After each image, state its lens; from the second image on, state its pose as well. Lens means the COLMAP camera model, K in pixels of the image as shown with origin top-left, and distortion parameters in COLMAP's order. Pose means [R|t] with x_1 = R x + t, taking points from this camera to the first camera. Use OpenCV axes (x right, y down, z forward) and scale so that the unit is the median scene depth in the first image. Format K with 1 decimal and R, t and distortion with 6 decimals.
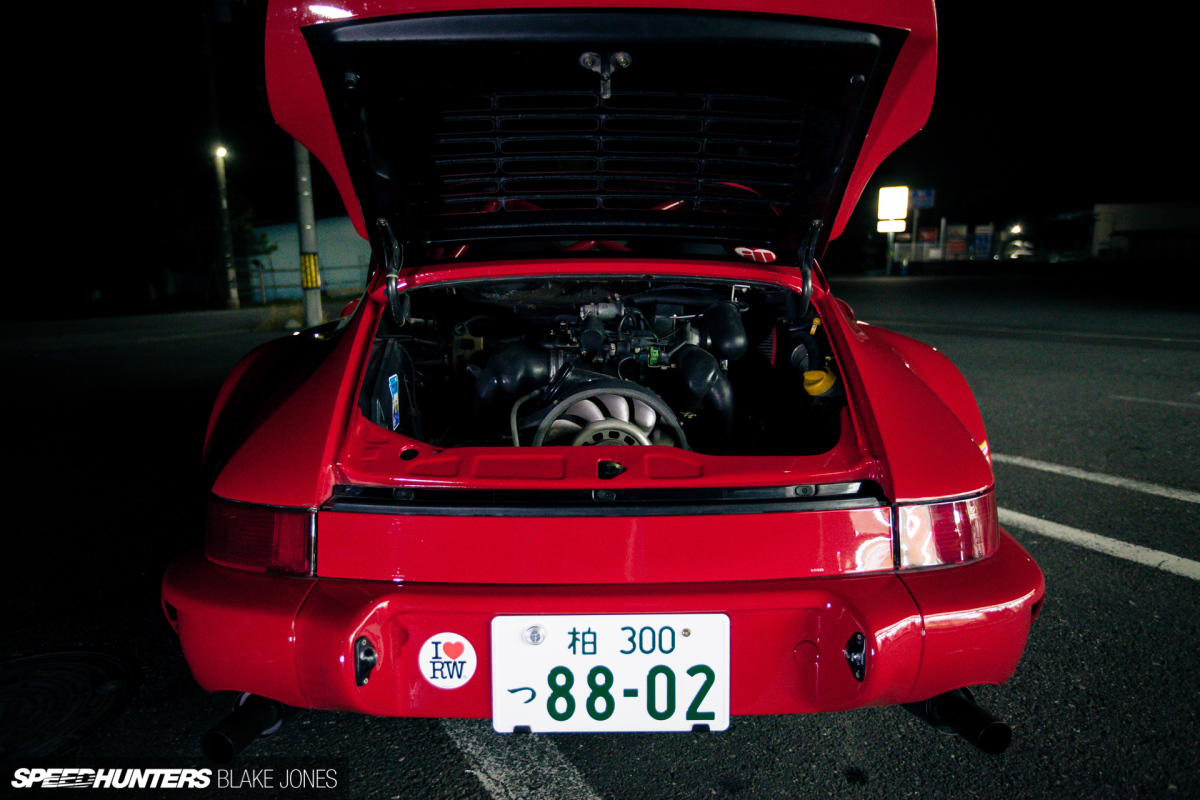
lens RADIAL K [[723.4, 0, 600.0], [0, 723.4, 400.0], [0, 0, 1]] dist [-0.024749, 0.036019]
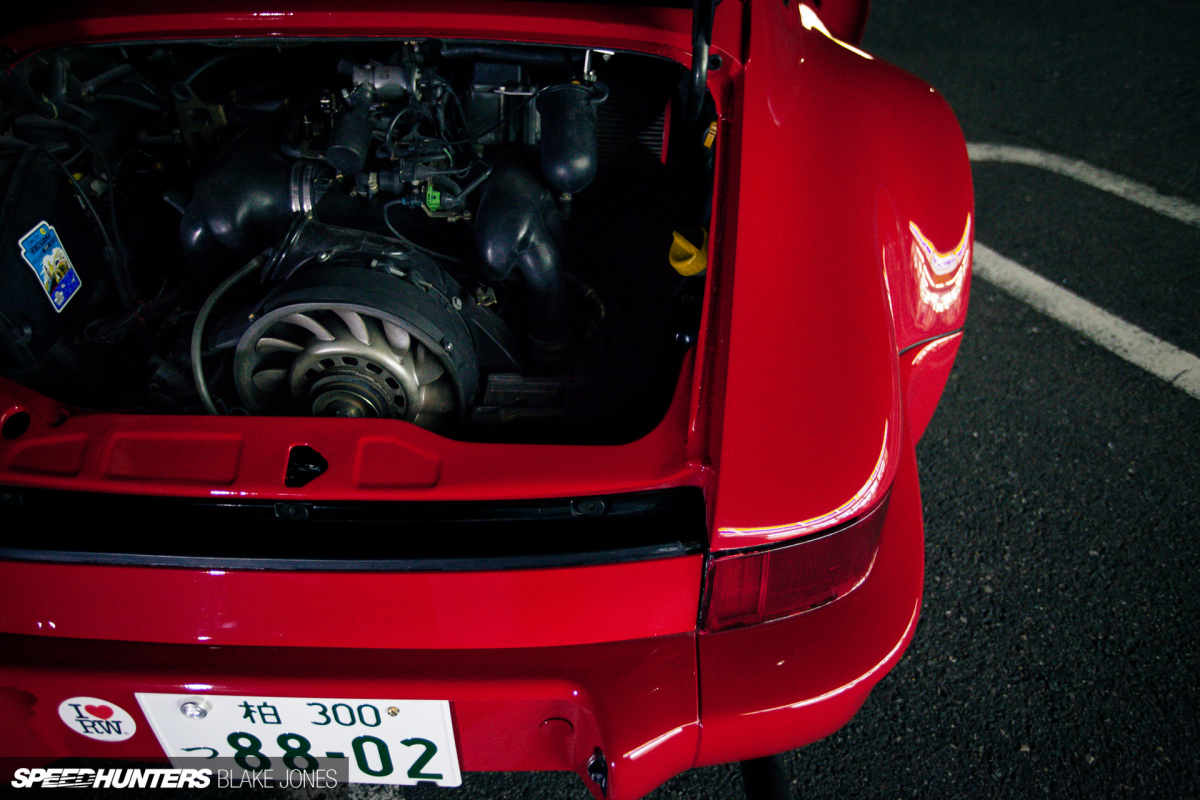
lens RADIAL K [[768.7, 0, 600.0], [0, 768.7, 400.0], [0, 0, 1]] dist [-0.023387, 0.035918]
pose [[0.998894, 0.031973, -0.034466, 0.286704], [-0.009201, 0.851904, 0.523617, -0.307045], [0.046104, -0.522721, 0.851256, 0.401374]]
